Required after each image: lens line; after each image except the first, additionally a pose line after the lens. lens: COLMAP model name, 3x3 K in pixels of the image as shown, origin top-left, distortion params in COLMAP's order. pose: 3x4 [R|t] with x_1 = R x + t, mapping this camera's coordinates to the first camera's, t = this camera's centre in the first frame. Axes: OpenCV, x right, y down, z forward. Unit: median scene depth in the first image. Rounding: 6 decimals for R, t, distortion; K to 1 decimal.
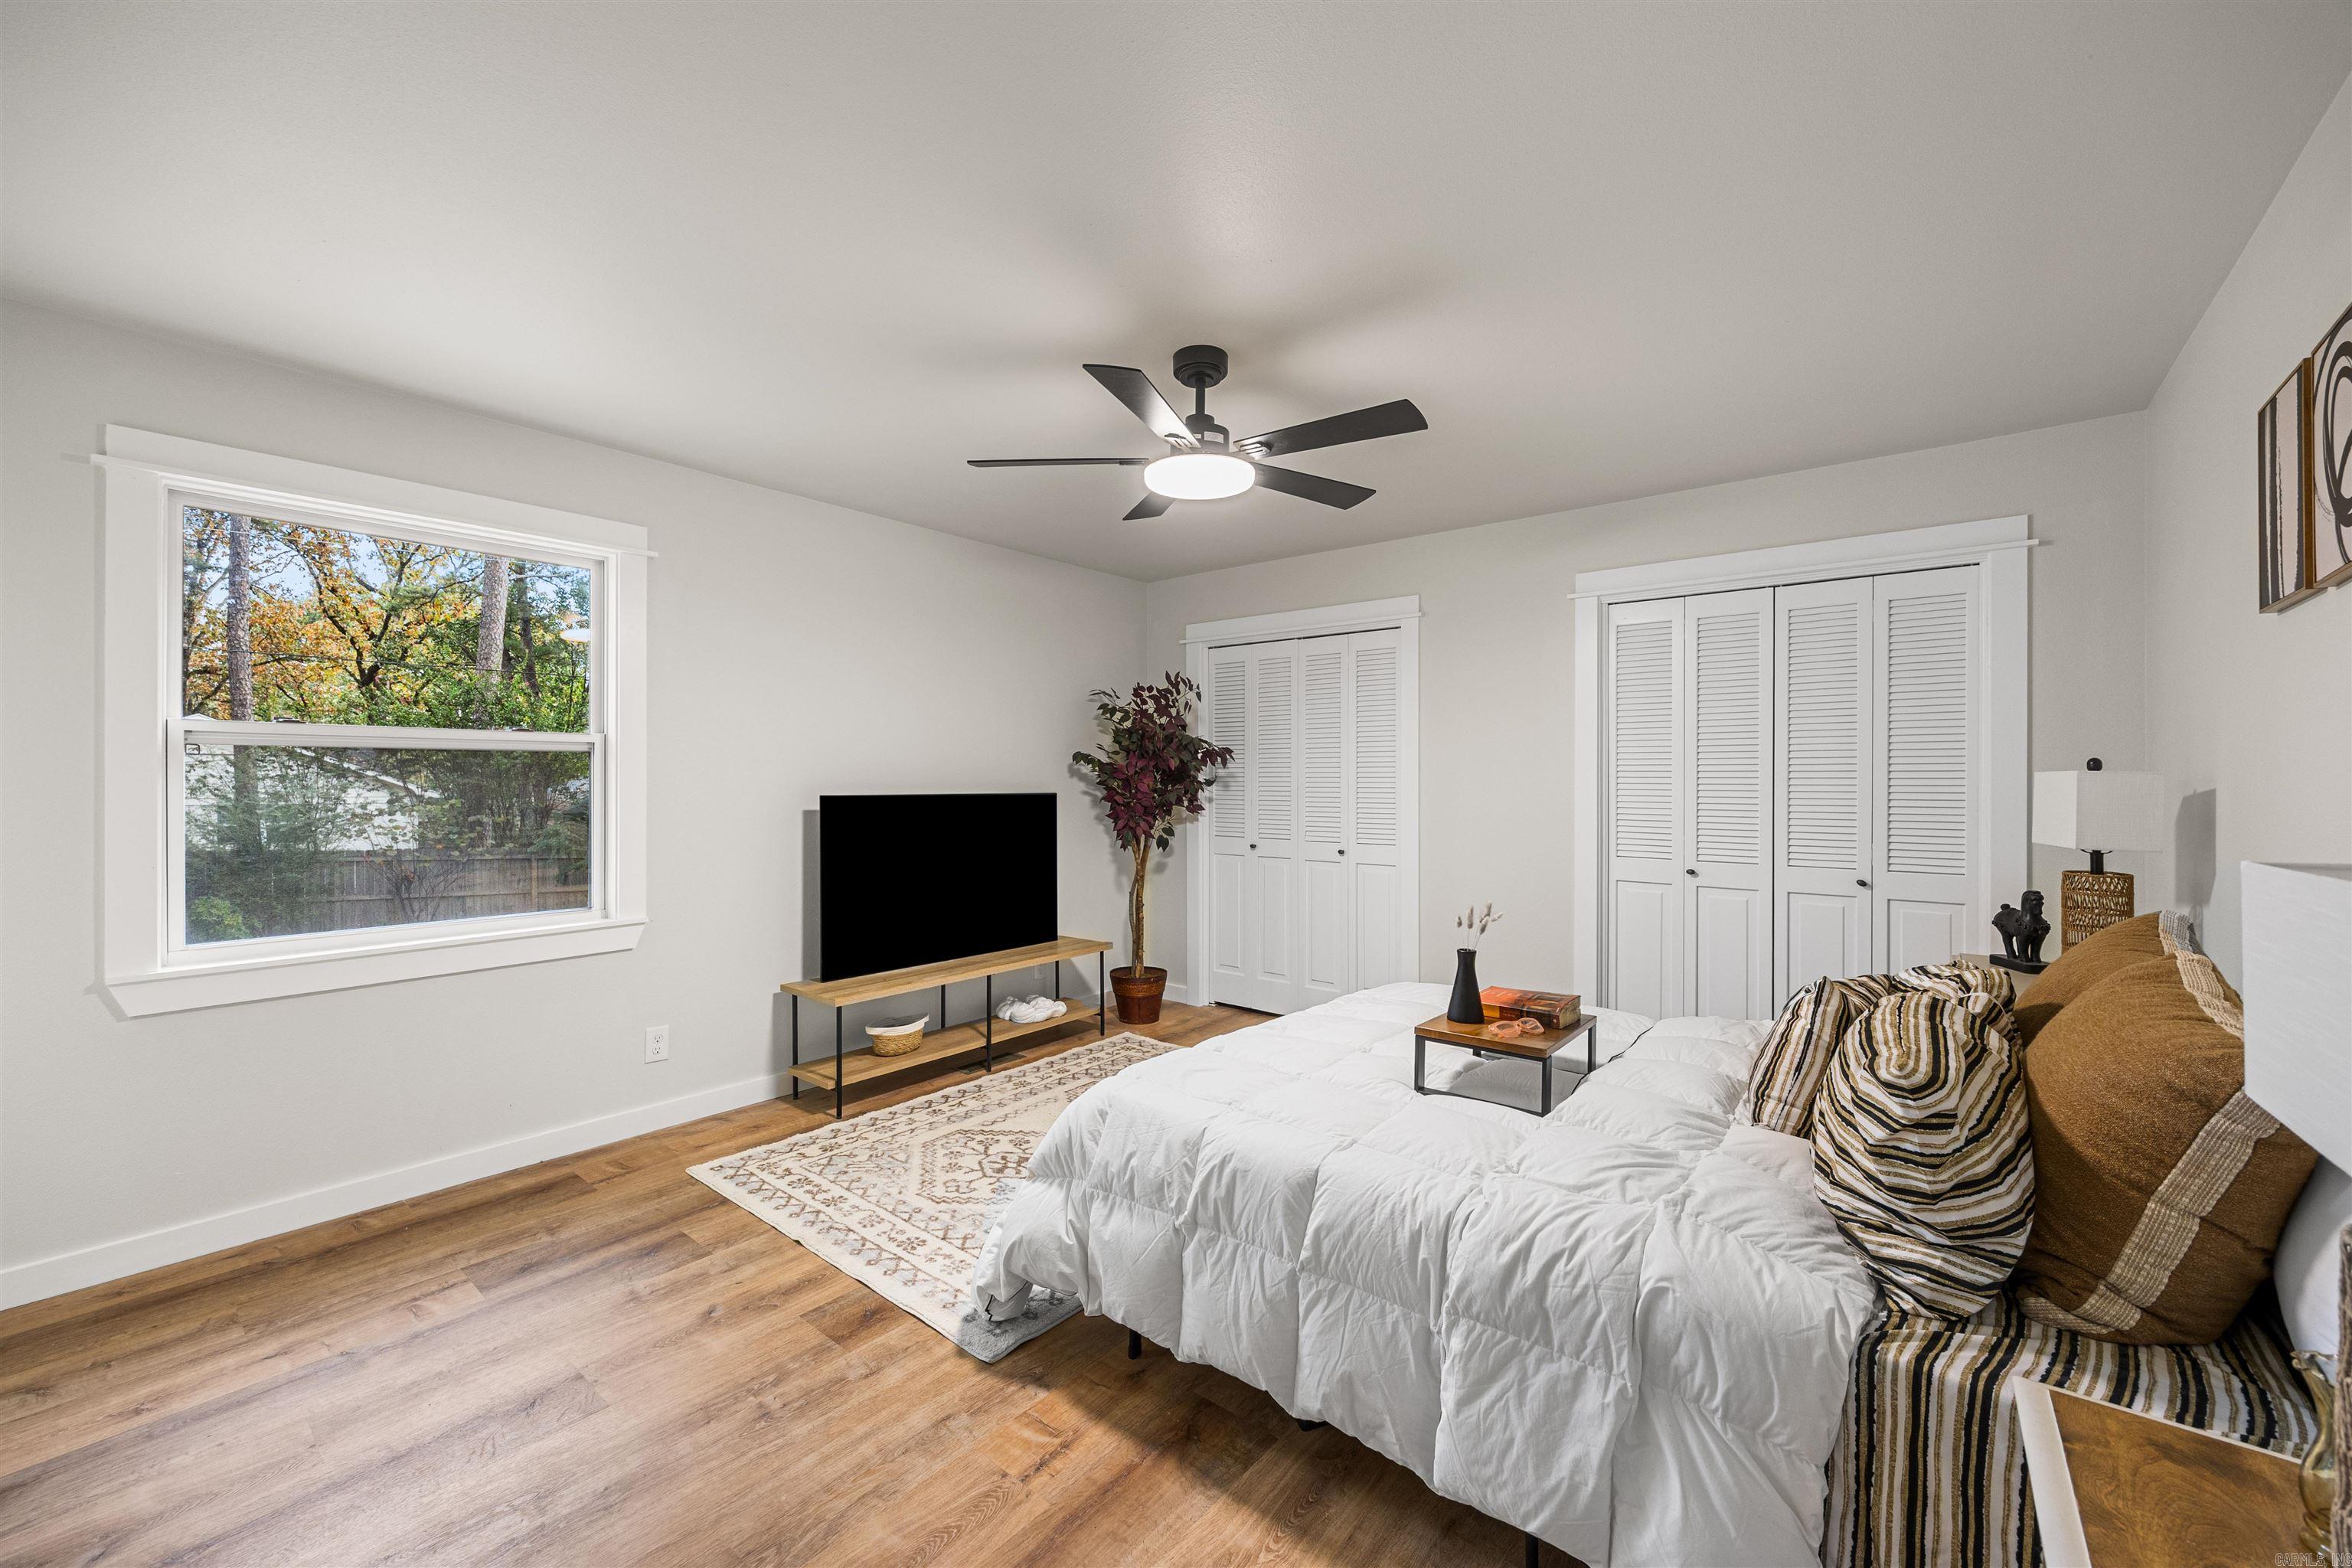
lens RADIAL K [[913.0, 0, 1173.4], [0, 913.0, 778.9], [0, 0, 1]] dist [-0.006588, -0.000231]
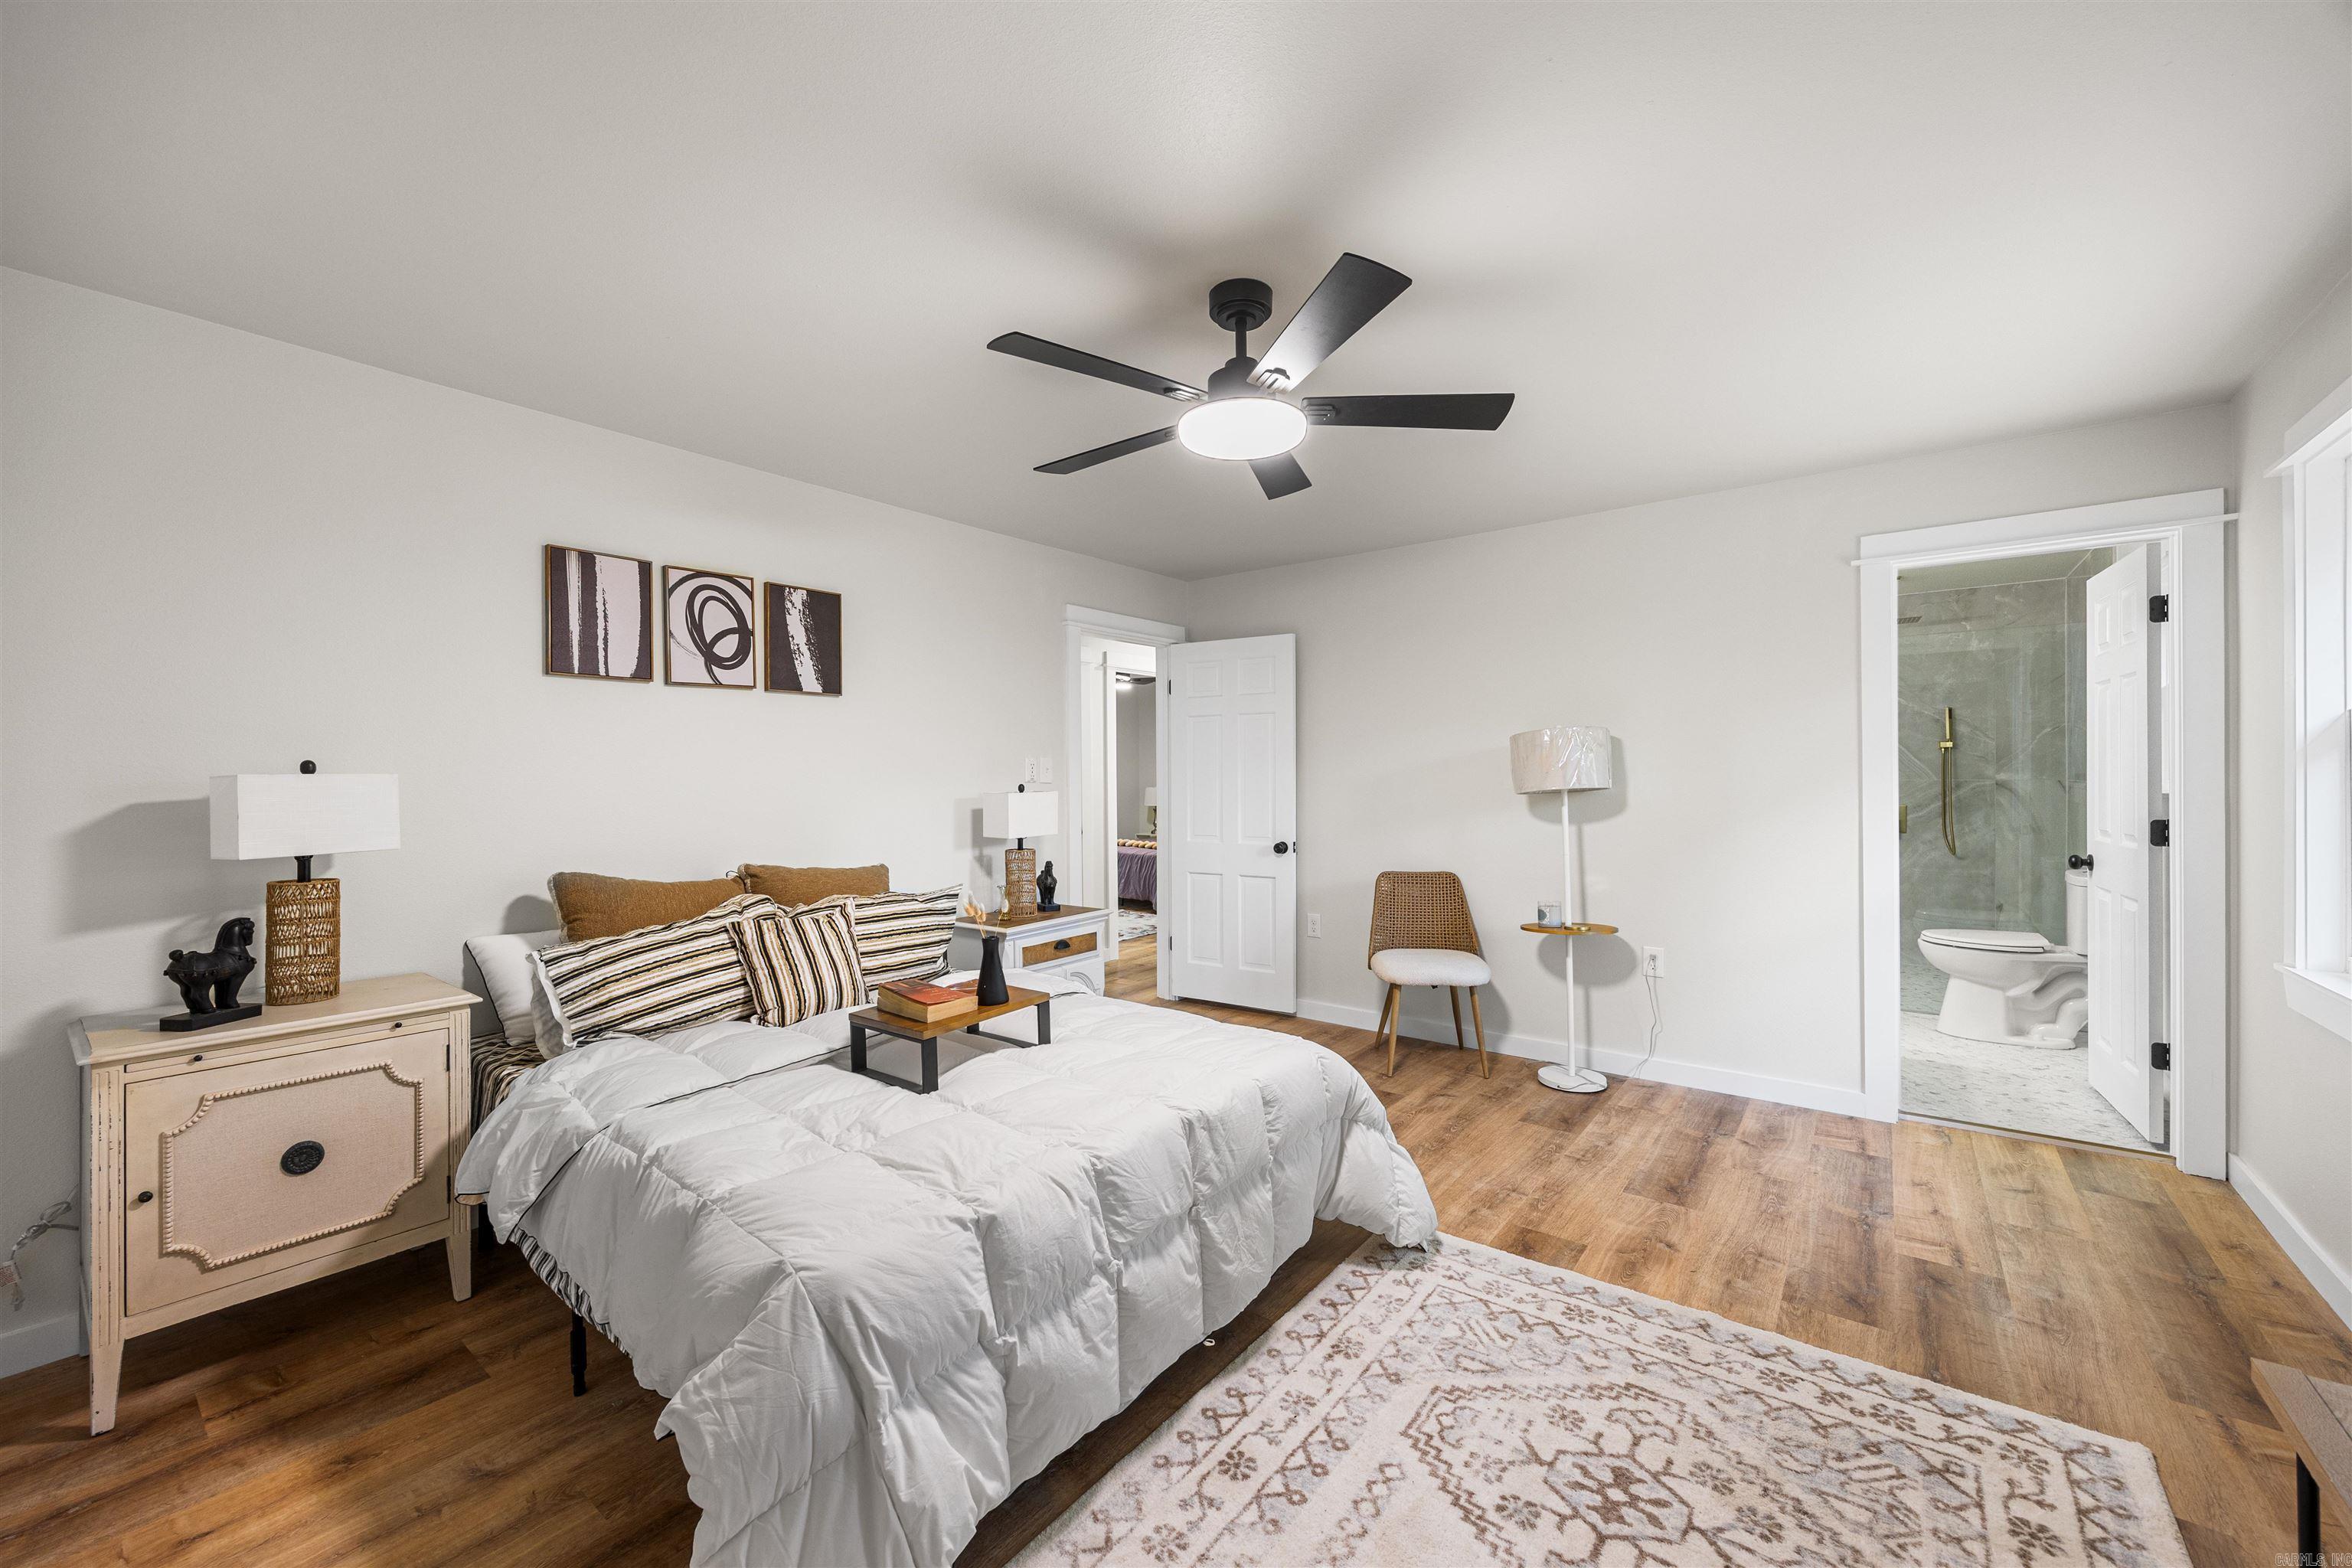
lens RADIAL K [[913.0, 0, 1173.8], [0, 913.0, 780.9], [0, 0, 1]] dist [-0.006588, -0.000231]
pose [[-0.999854, 0.005454, -0.016167, 0.112905], [0.005421, 0.999983, 0.002071, 0.001641], [0.016178, 0.001983, -0.999867, 1.951888]]
